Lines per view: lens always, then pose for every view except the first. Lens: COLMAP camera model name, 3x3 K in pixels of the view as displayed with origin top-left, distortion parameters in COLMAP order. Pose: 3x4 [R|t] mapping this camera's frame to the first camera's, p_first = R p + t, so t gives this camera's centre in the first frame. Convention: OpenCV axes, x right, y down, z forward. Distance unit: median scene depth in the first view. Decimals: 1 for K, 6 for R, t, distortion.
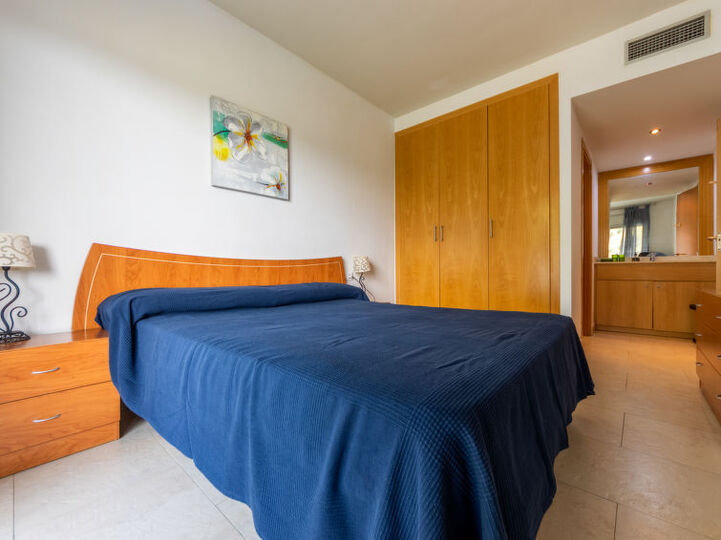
lens RADIAL K [[317.6, 0, 366.6], [0, 317.6, 270.8], [0, 0, 1]] dist [-0.010665, -0.003608]
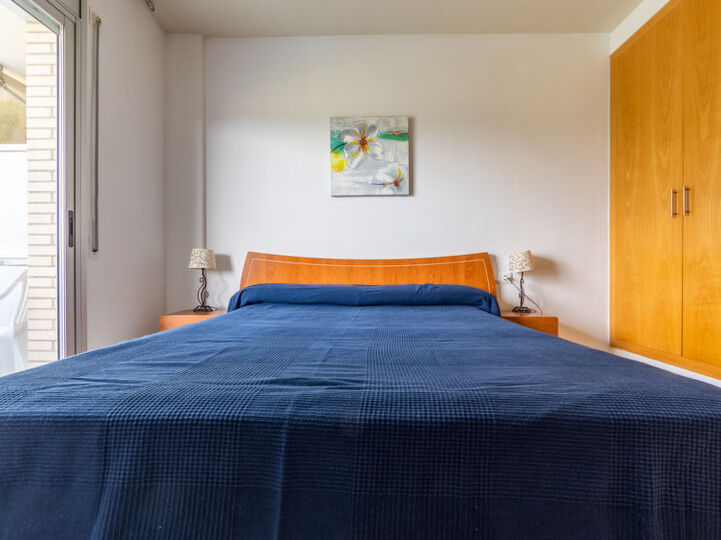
lens RADIAL K [[317.6, 0, 364.1], [0, 317.6, 273.1], [0, 0, 1]] dist [-0.010665, -0.003608]
pose [[0.618012, 0.006835, -0.786139, 0.433493], [-0.000321, 0.999964, 0.008441, 0.000281], [0.786169, -0.004964, 0.617992, 0.332176]]
